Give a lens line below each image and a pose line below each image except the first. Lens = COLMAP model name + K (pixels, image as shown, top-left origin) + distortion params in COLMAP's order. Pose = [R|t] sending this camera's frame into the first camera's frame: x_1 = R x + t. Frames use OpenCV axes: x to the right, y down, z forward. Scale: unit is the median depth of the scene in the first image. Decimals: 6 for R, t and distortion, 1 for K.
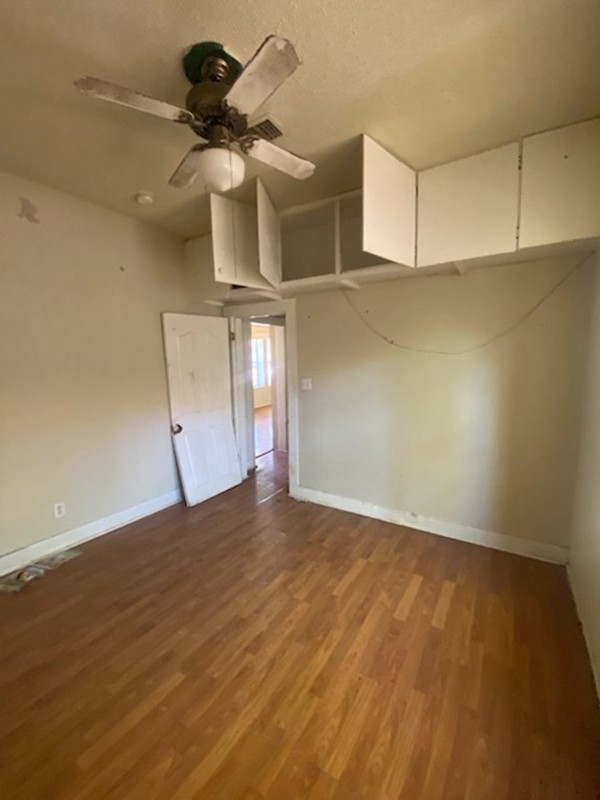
lens RADIAL K [[323.3, 0, 300.0], [0, 323.3, 400.0], [0, 0, 1]] dist [0.016704, -0.019686]
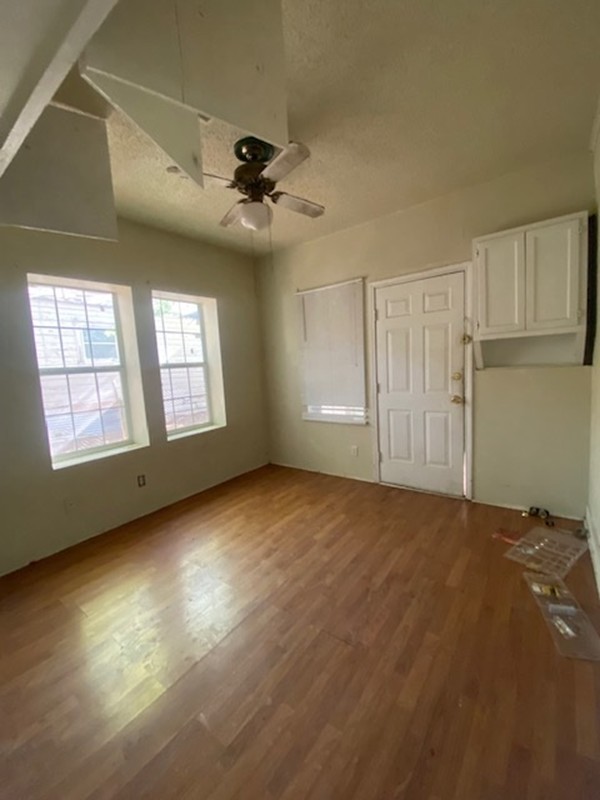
lens RADIAL K [[323.3, 0, 300.0], [0, 323.3, 400.0], [0, 0, 1]] dist [0.016704, -0.019686]
pose [[-0.995359, 0.056116, 0.078170, -0.402211], [0.073826, 0.966372, 0.246321, -0.224152], [-0.061719, 0.250949, -0.966031, 2.127777]]
